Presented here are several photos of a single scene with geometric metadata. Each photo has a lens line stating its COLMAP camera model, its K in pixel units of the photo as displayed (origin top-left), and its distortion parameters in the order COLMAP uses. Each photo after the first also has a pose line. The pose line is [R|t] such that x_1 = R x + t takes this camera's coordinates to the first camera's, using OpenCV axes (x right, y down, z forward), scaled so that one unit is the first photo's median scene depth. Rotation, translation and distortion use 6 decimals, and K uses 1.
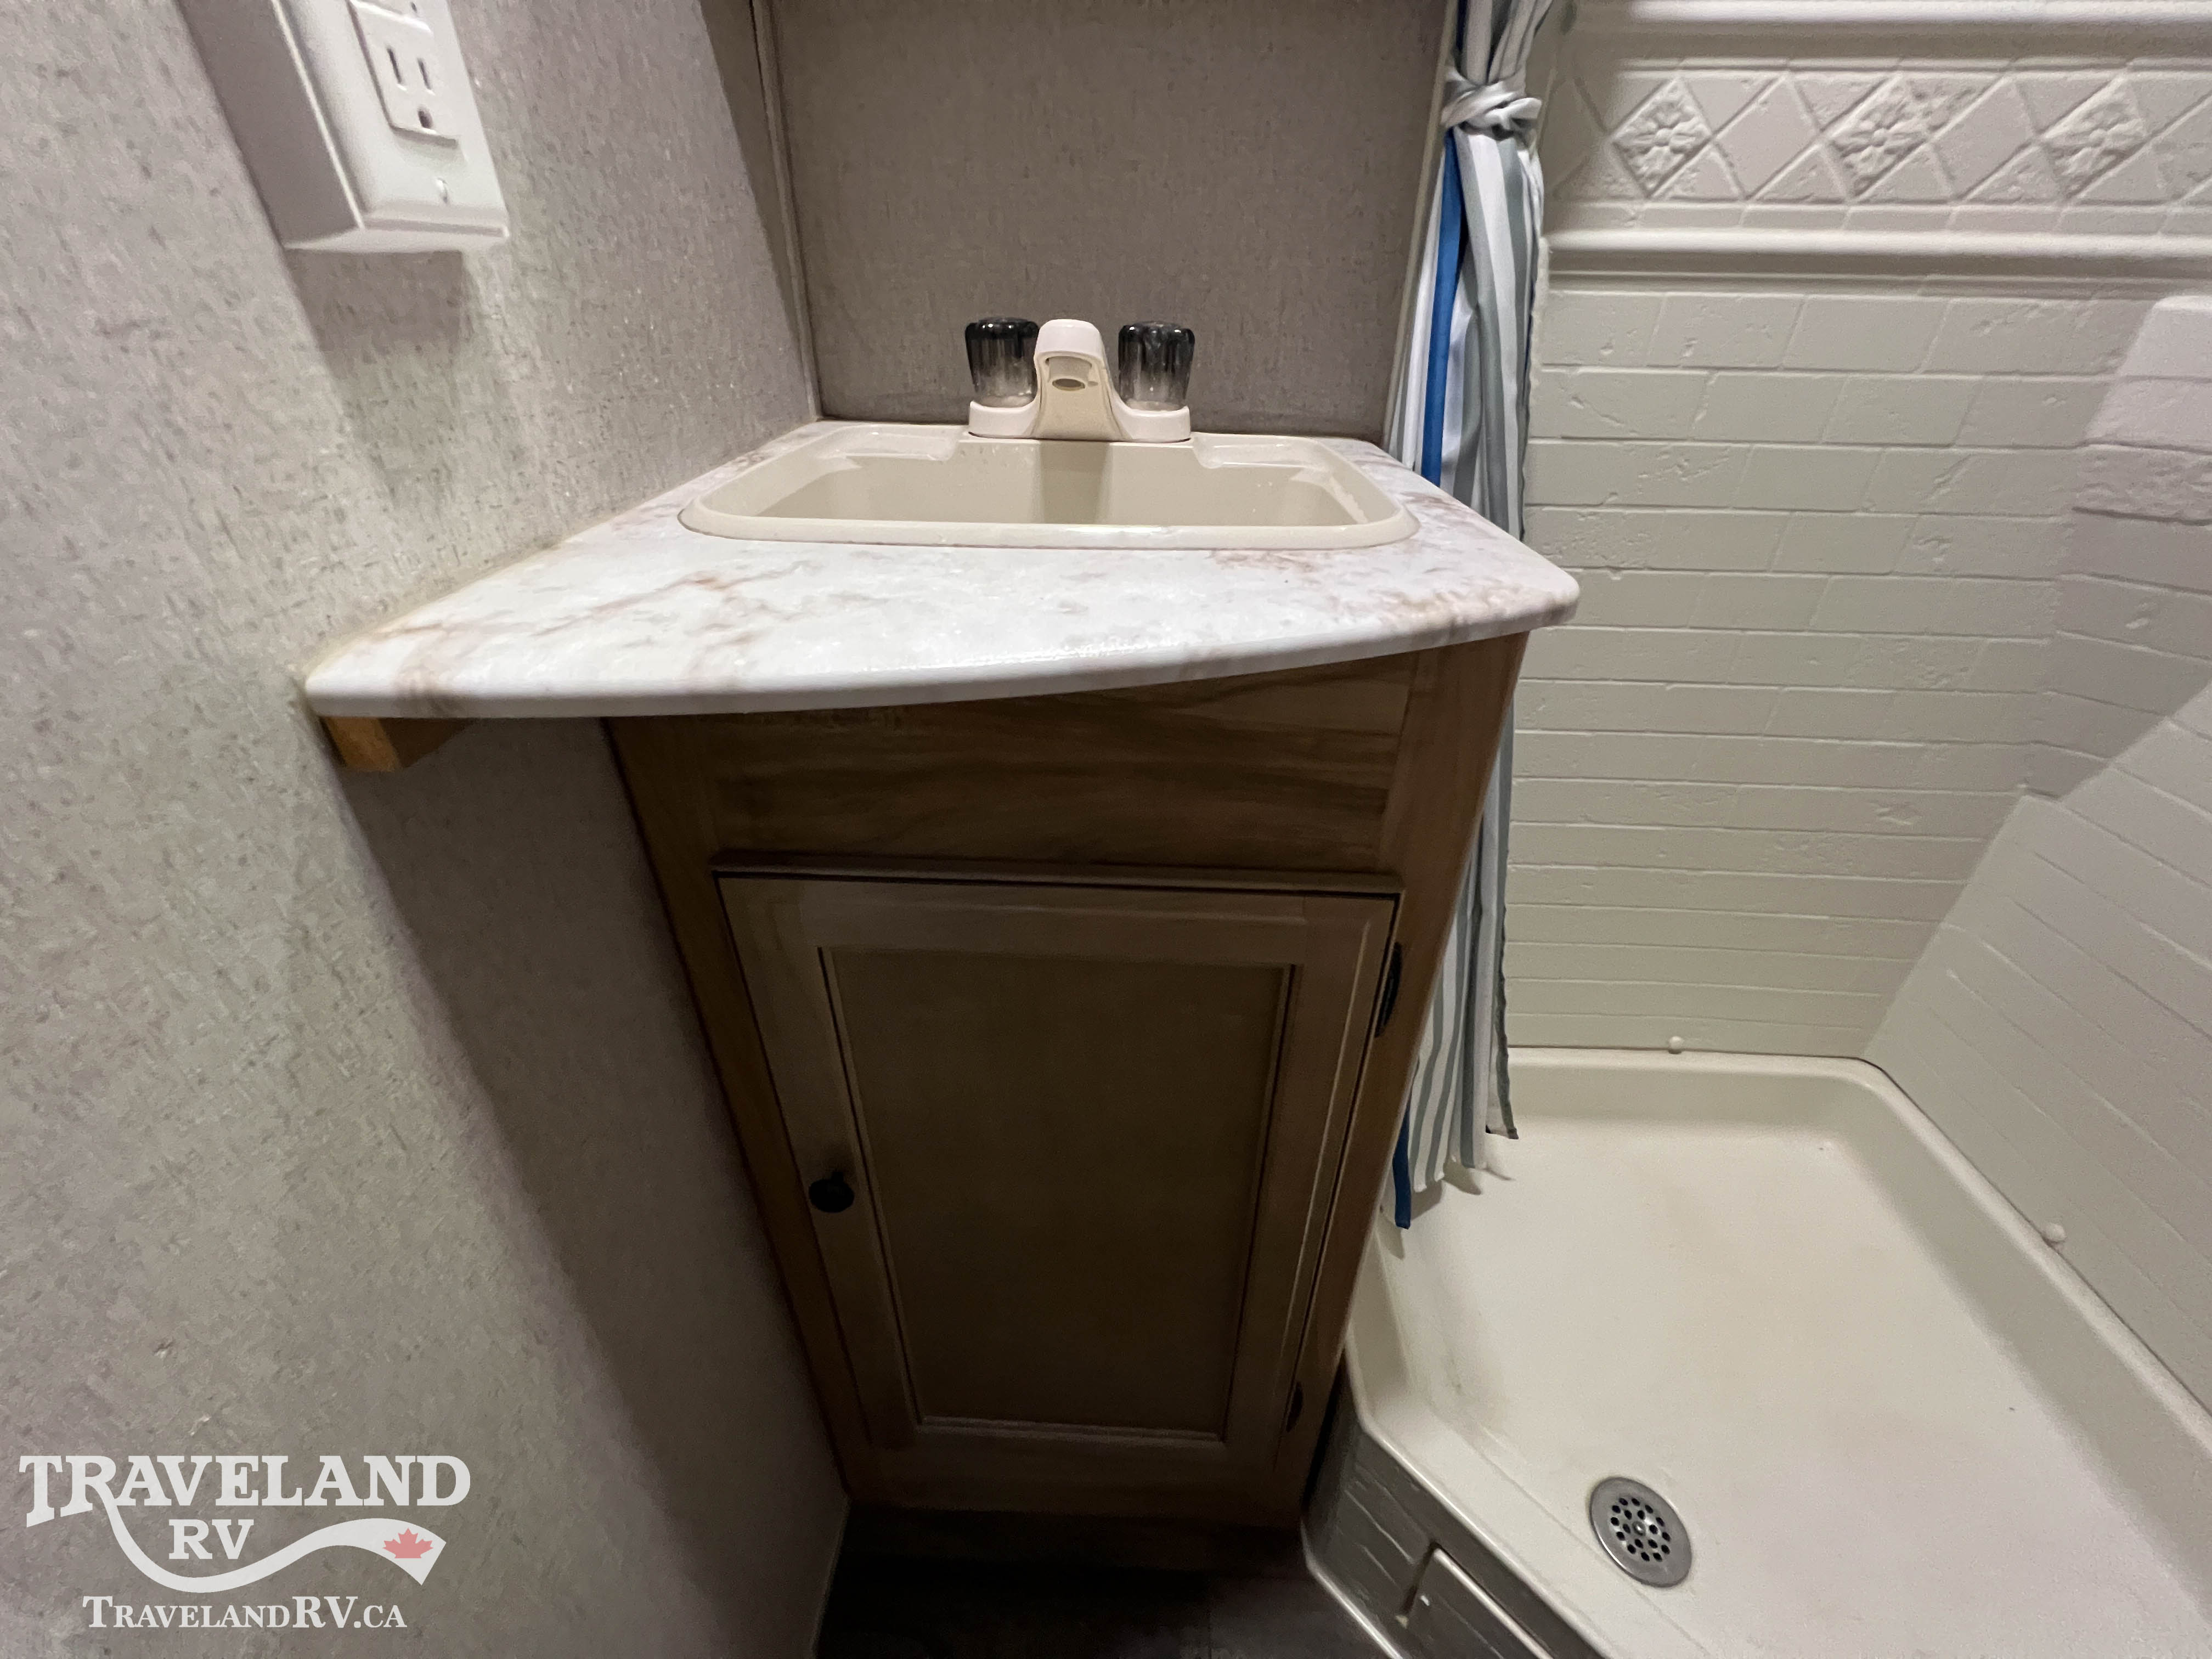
lens RADIAL K [[883.7, 0, 1110.9], [0, 883.7, 830.7], [0, 0, 1]] dist [-0.000153, -0.000308]
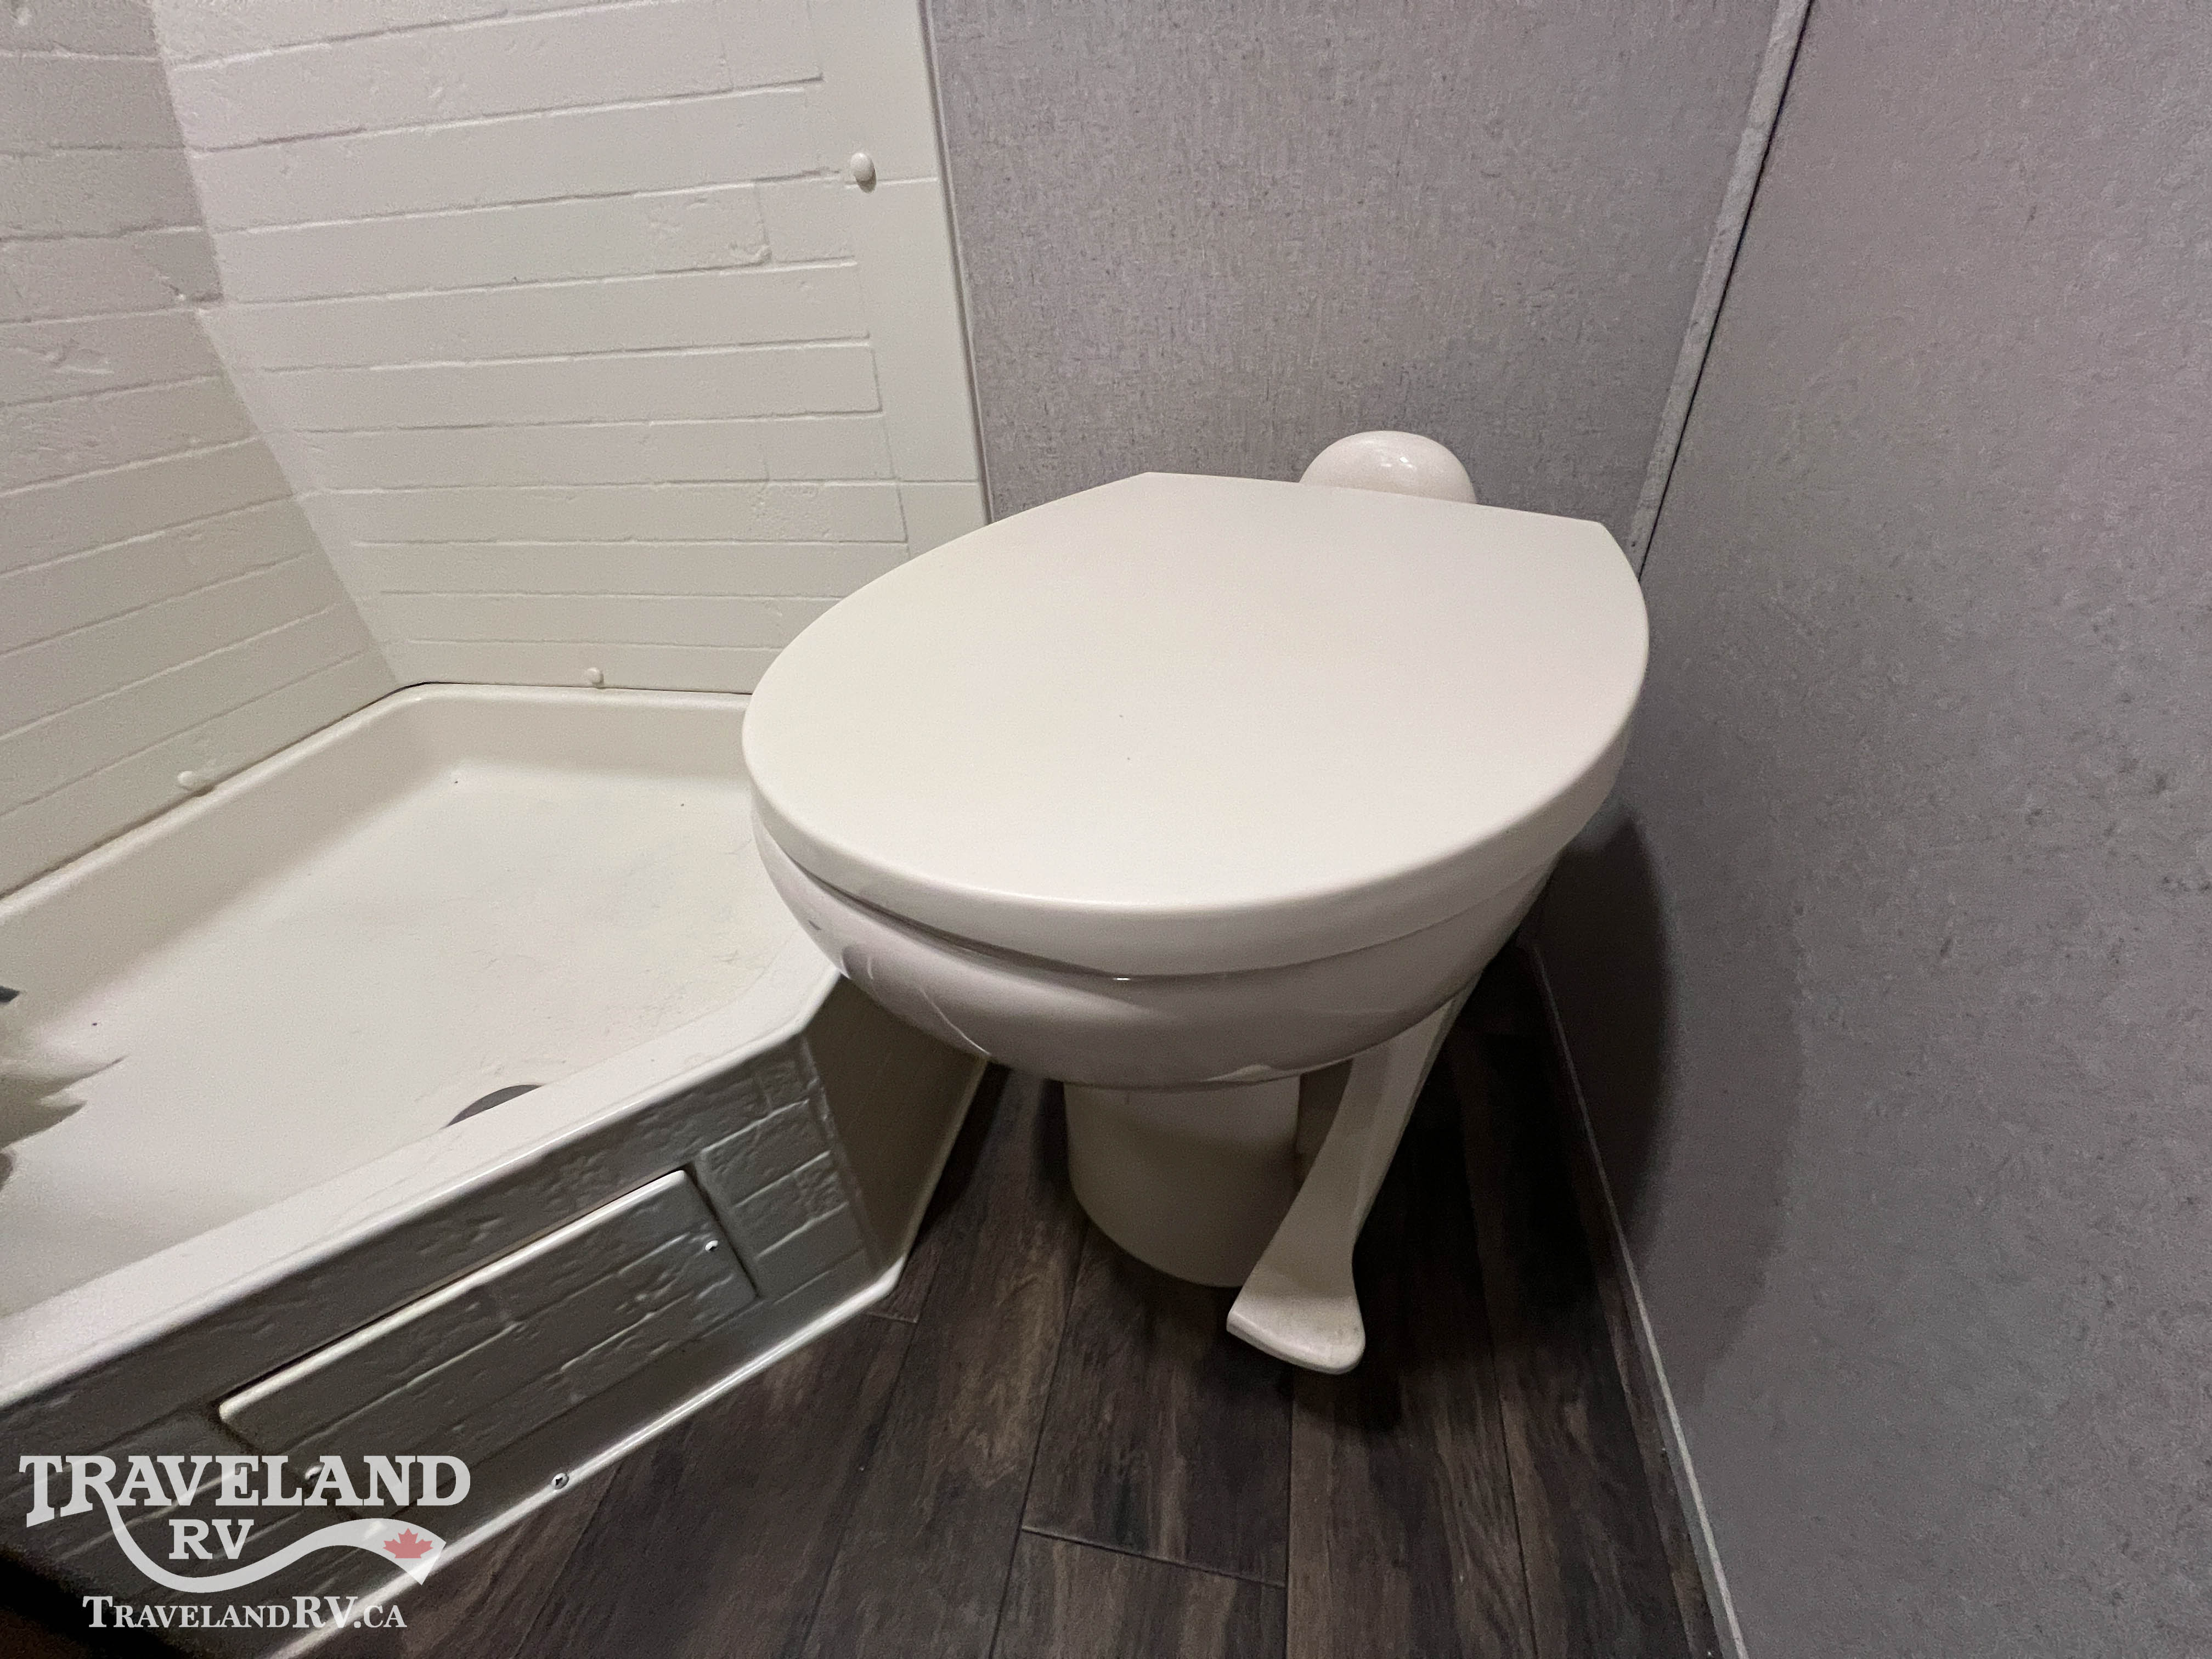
lens RADIAL K [[883.7, 0, 1111.7], [0, 883.7, 832.0], [0, 0, 1]] dist [-0.000153, -0.000308]
pose [[0.153700, -0.568008, 0.808544, 0.219939], [0.558203, 0.725103, 0.403279, 0.683239], [-0.815344, 0.389348, 0.428512, 0.101417]]
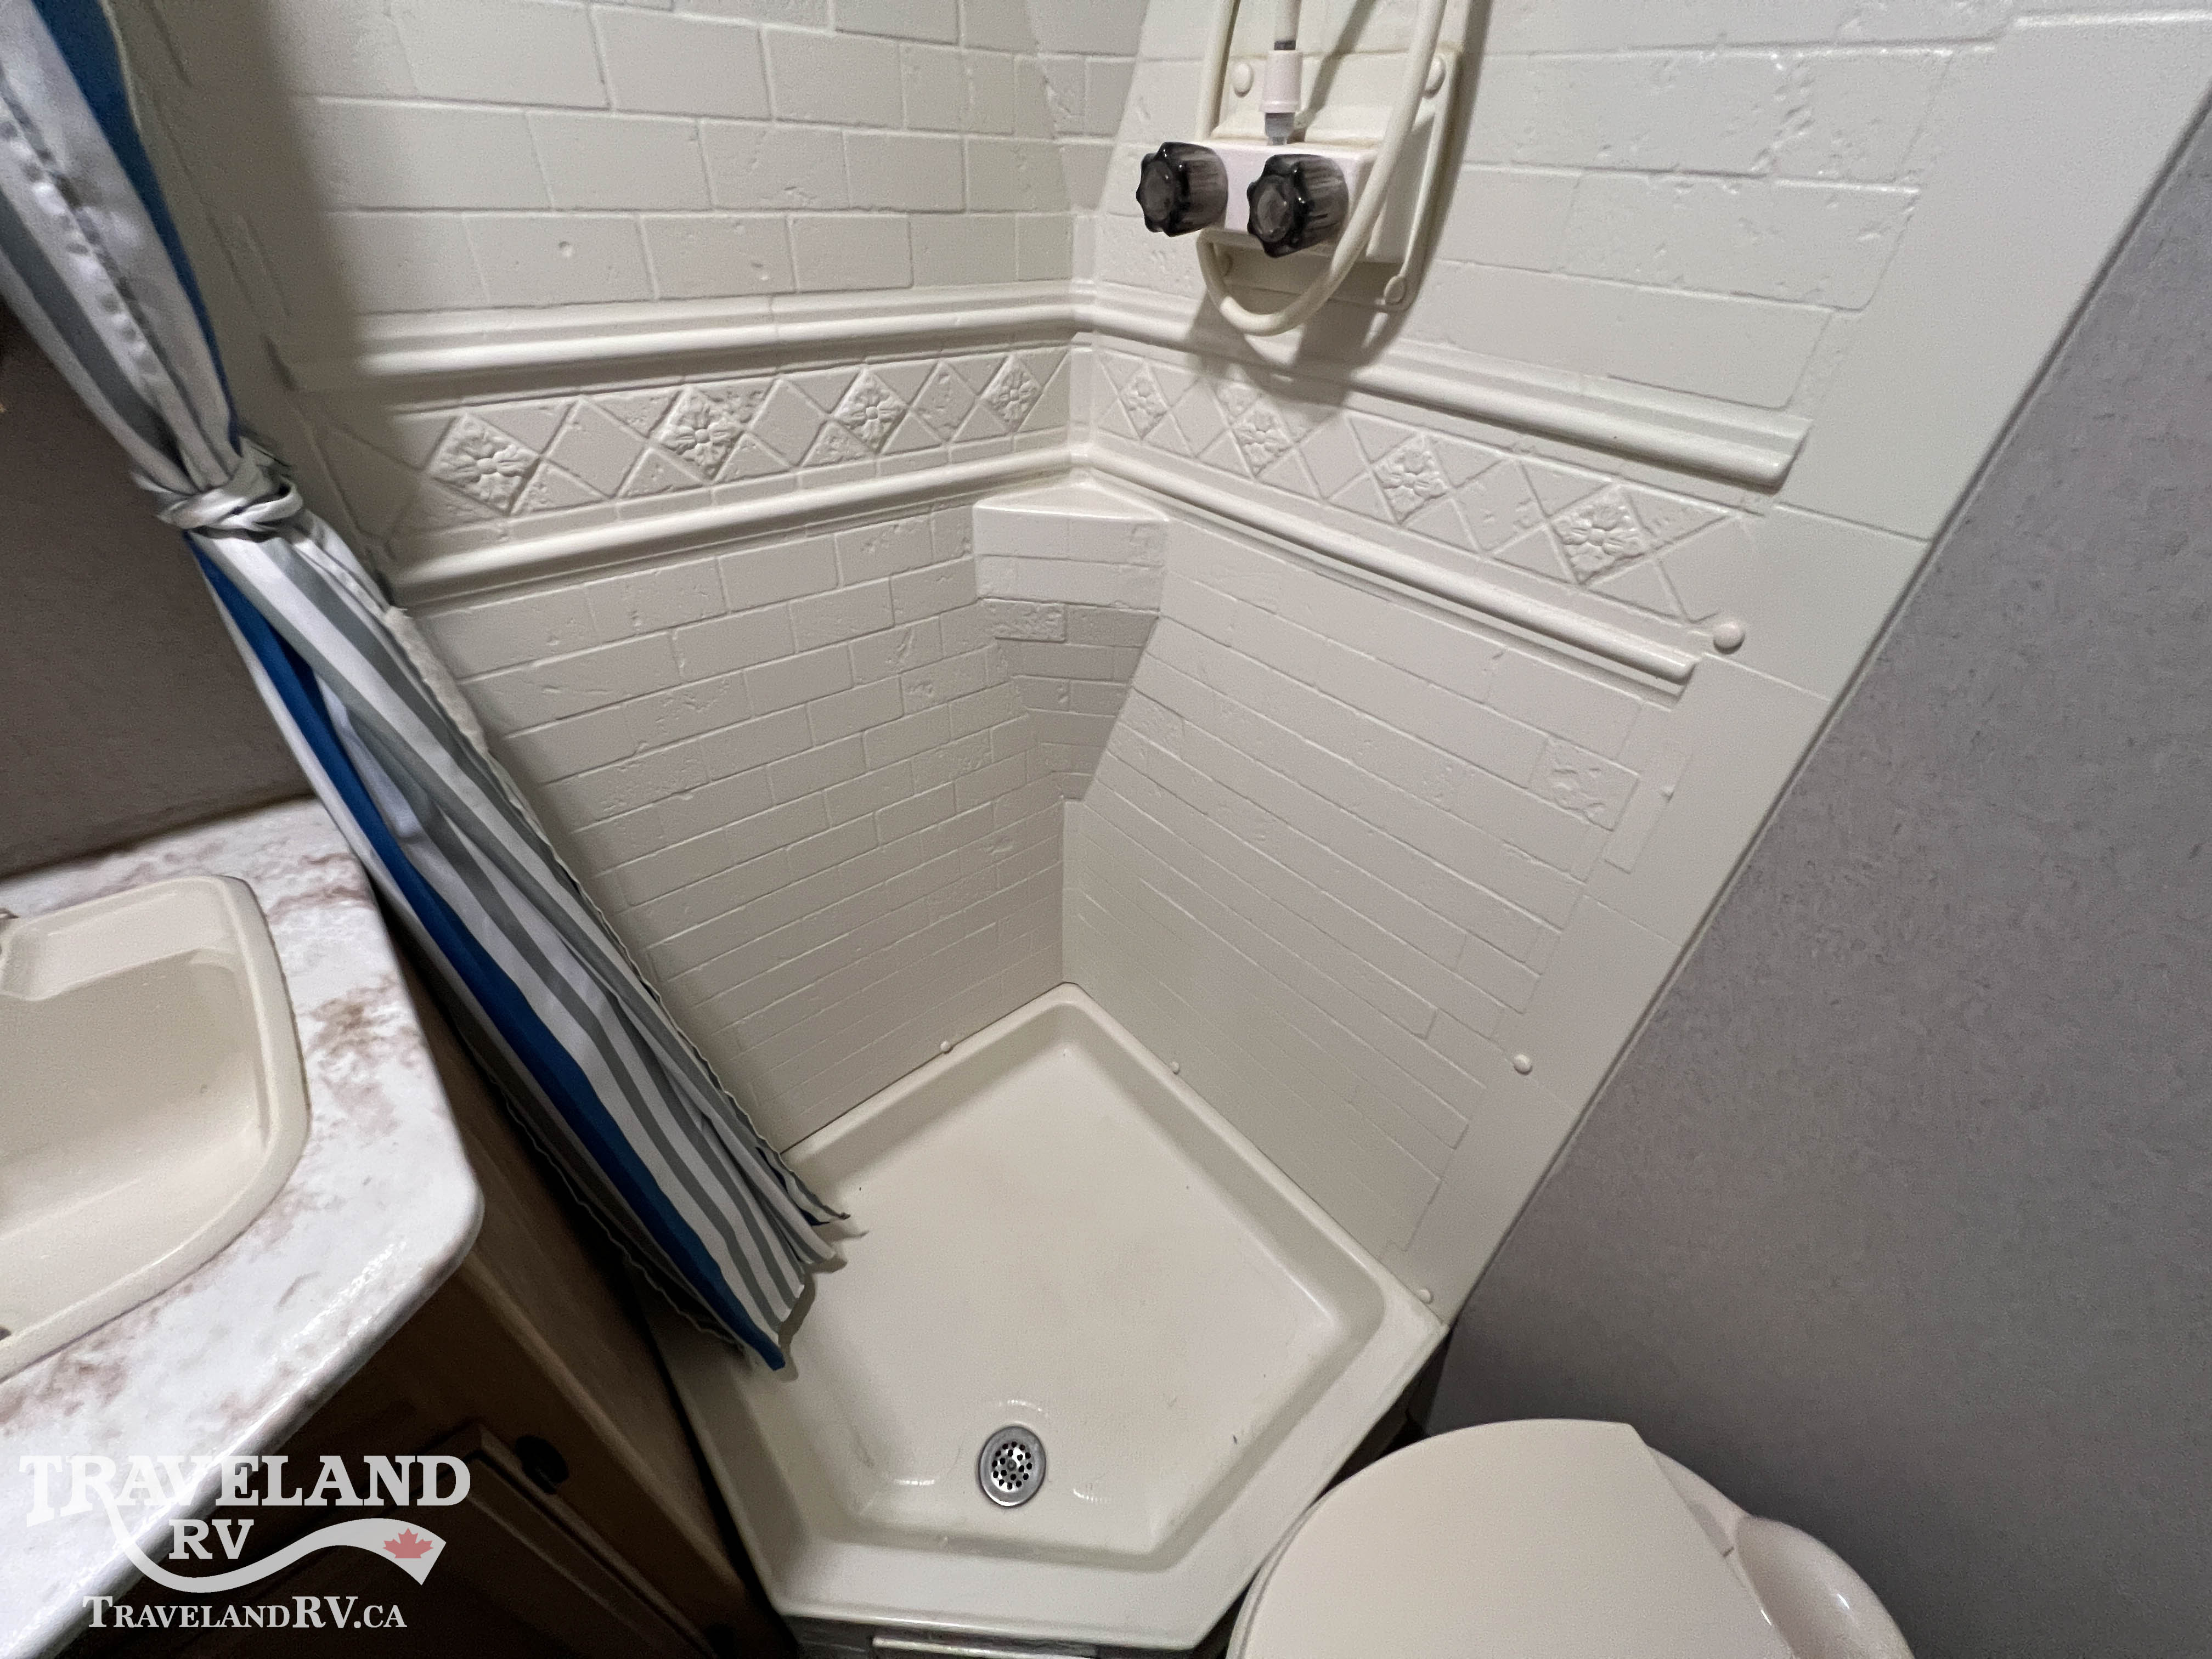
lens RADIAL K [[883.7, 0, 1108.8], [0, 883.7, 828.4], [0, 0, 1]] dist [-0.000153, -0.000308]
pose [[0.726932, -0.405101, 0.554493, 0.417508], [0.326928, 0.914243, 0.239329, -0.423690], [-0.603894, 0.007304, 0.797031, -0.186483]]
